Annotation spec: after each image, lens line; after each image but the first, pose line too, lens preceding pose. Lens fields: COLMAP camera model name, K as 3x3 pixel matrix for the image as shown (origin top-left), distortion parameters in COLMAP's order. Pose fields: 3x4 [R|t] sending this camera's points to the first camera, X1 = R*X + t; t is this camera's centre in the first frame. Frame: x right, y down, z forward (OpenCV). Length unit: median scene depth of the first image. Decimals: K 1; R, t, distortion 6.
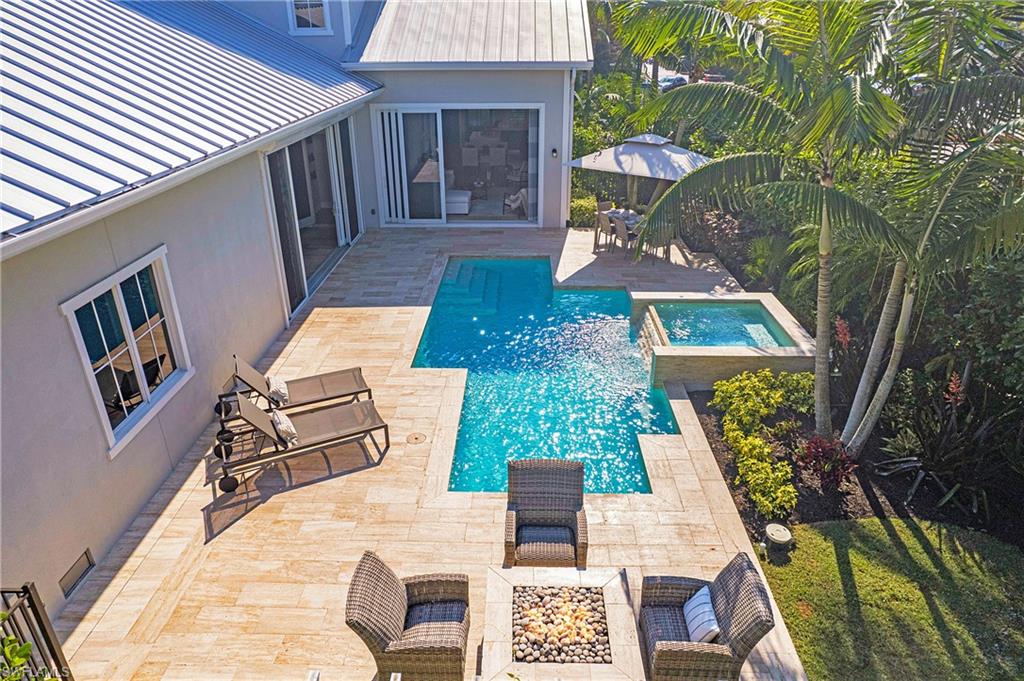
lens RADIAL K [[644.2, 0, 512.0], [0, 644.2, 340.5], [0, 0, 1]] dist [-0.032072, 0.002742]
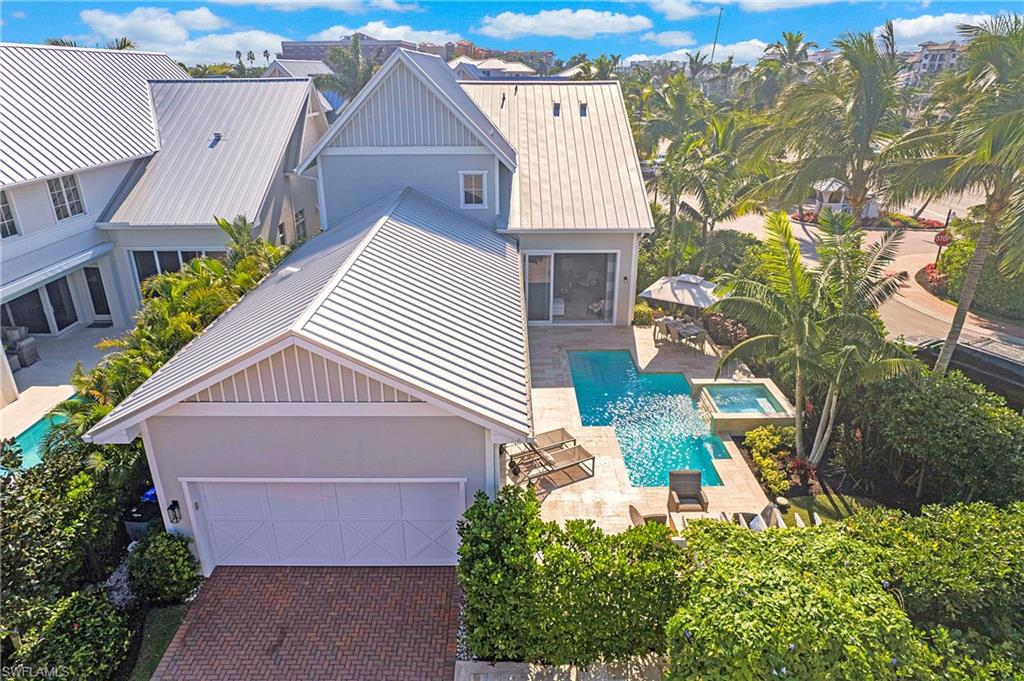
lens RADIAL K [[644.2, 0, 512.0], [0, 644.2, 340.5], [0, 0, 1]] dist [-0.032072, 0.002742]
pose [[0.999481, -0.012069, 0.029869, -0.439256], [0.013471, 0.998795, -0.047193, -0.127937], [-0.029264, 0.047570, 0.998439, -0.923230]]
